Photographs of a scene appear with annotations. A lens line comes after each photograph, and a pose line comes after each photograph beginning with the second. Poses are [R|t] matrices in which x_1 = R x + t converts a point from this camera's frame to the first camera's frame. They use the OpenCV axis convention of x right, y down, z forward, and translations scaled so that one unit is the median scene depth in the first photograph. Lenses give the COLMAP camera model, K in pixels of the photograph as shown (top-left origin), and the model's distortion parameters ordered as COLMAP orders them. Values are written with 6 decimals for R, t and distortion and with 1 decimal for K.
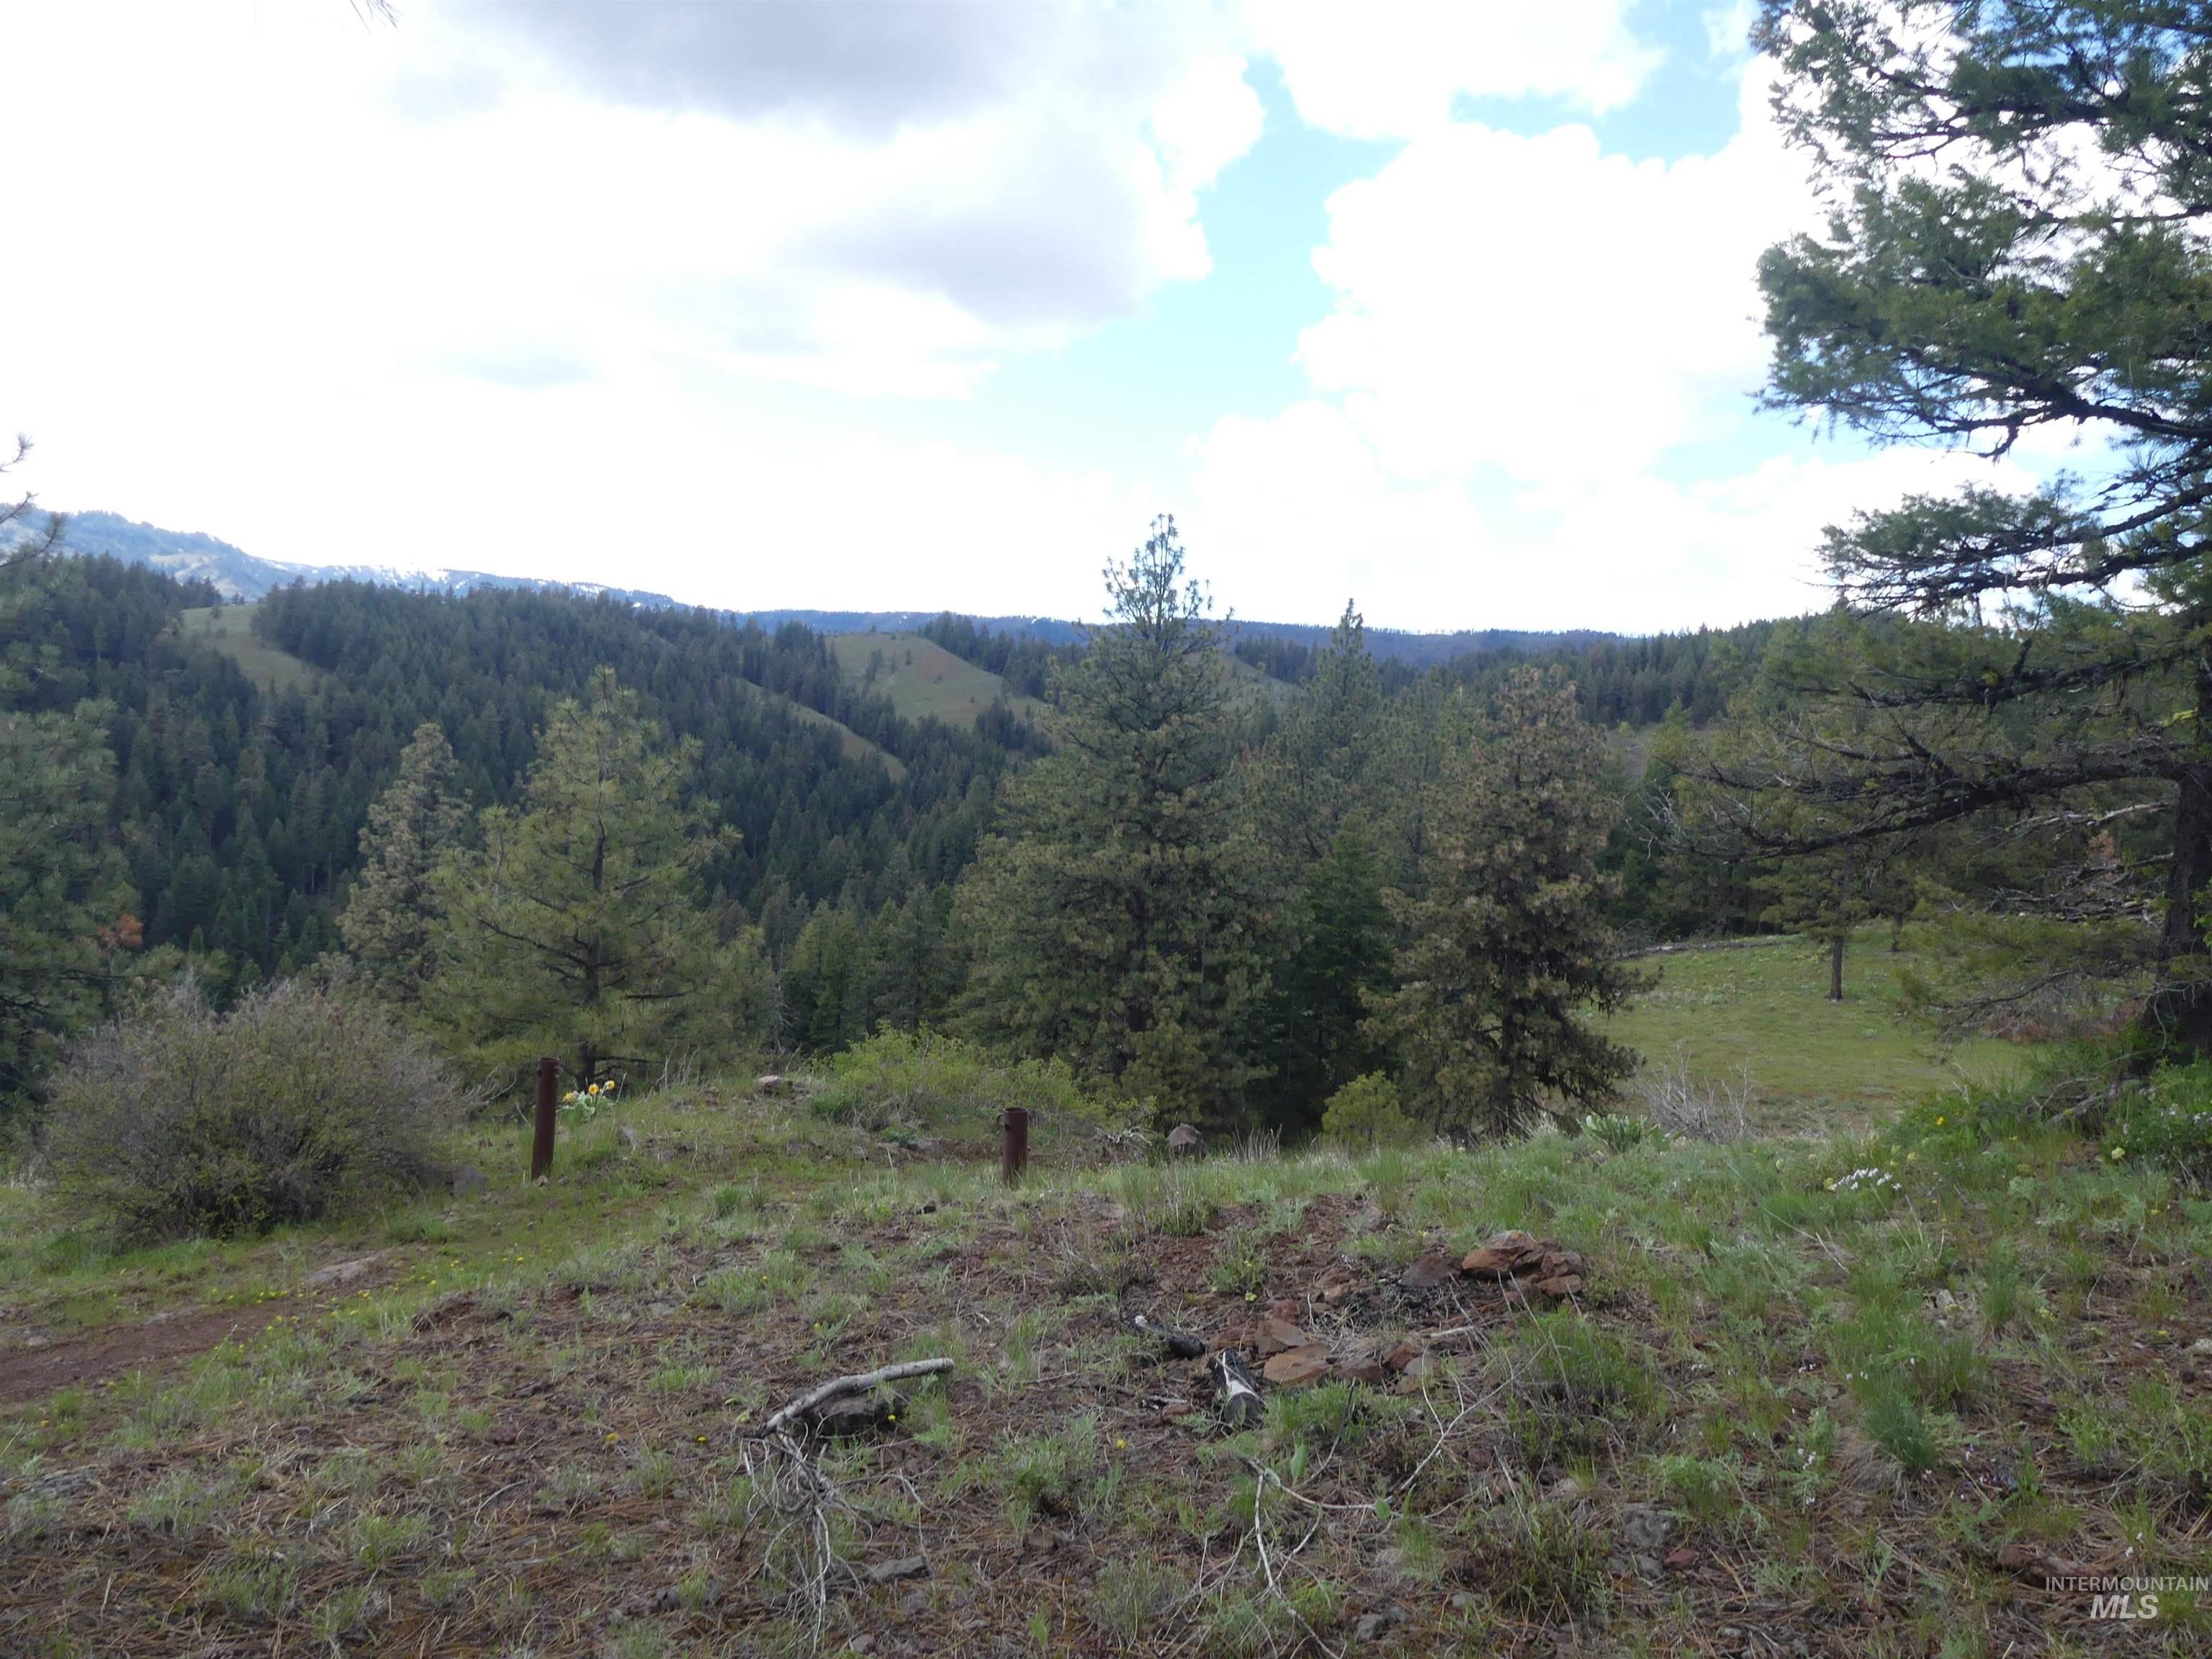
lens RADIAL K [[1688.2, 0, 1112.5], [0, 1688.2, 839.0], [0, 0, 1]] dist [-0.029553, 0.048202]
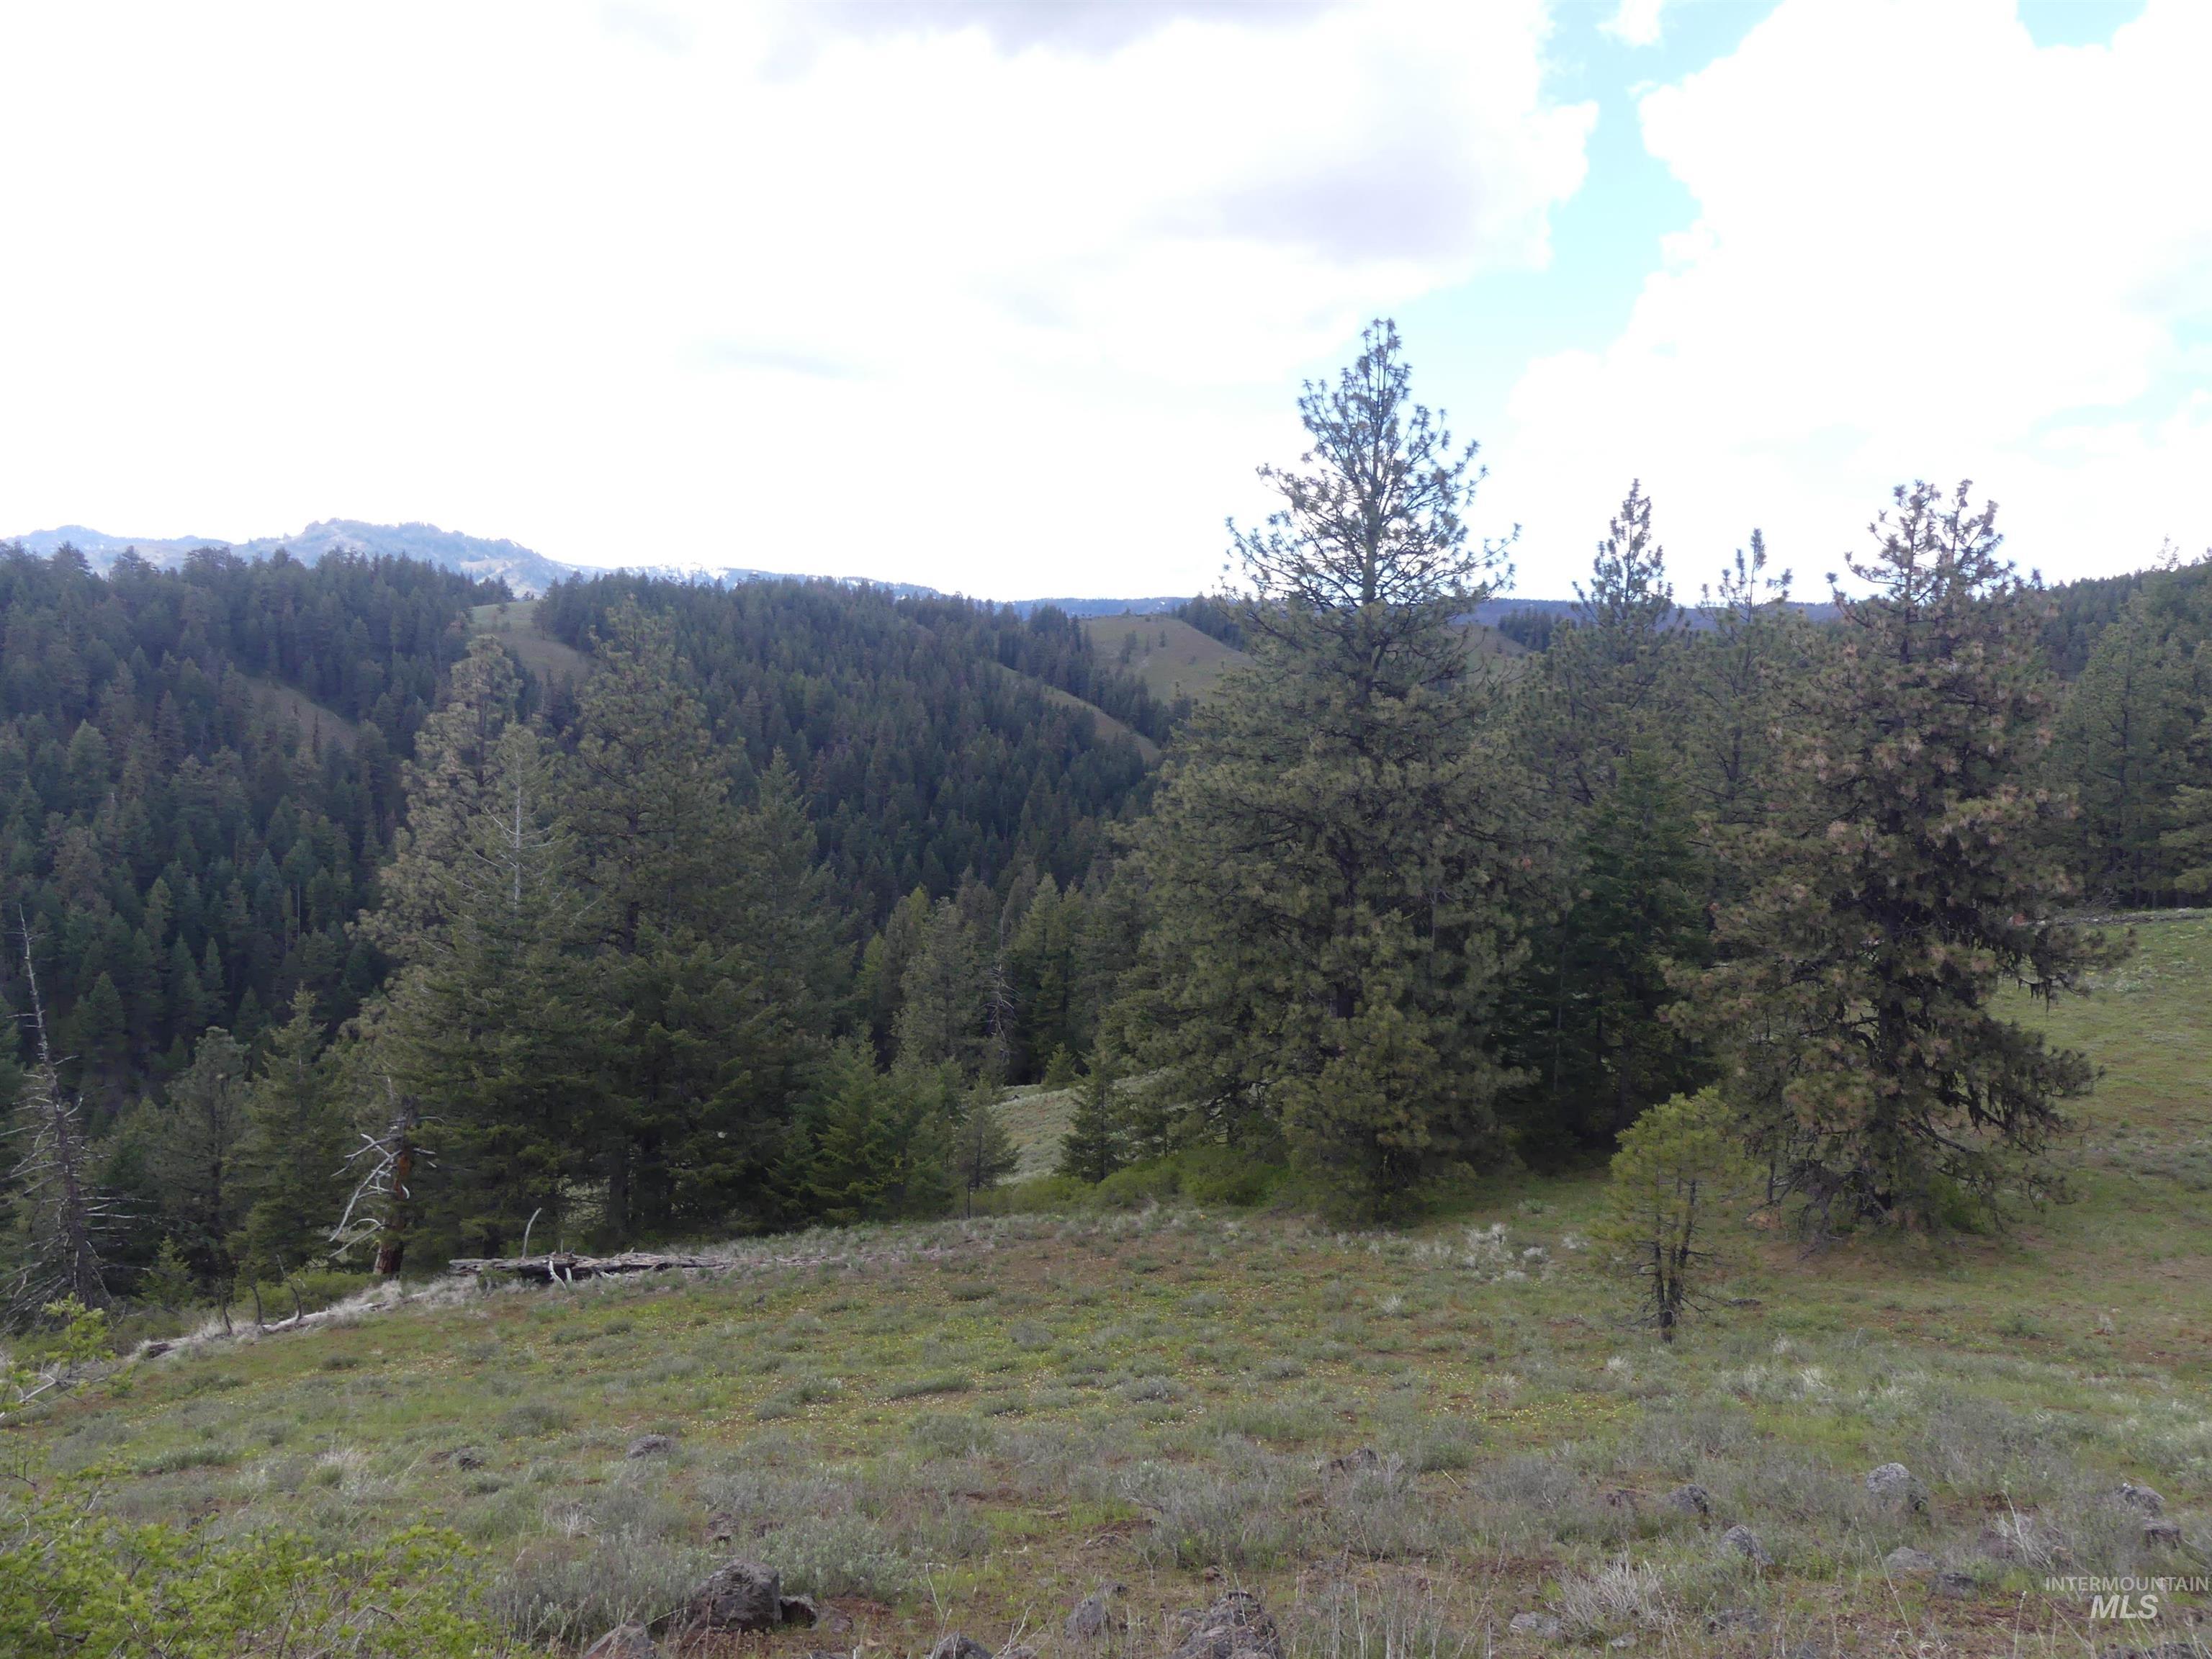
lens RADIAL K [[1688.2, 0, 1112.5], [0, 1688.2, 839.0], [0, 0, 1]] dist [-0.029553, 0.048202]
pose [[0.988223, -0.002197, -0.153002, 0.027629], [0.003489, 0.999960, 0.008180, 0.029993], [0.152978, -0.008618, 0.988192, 0.260842]]
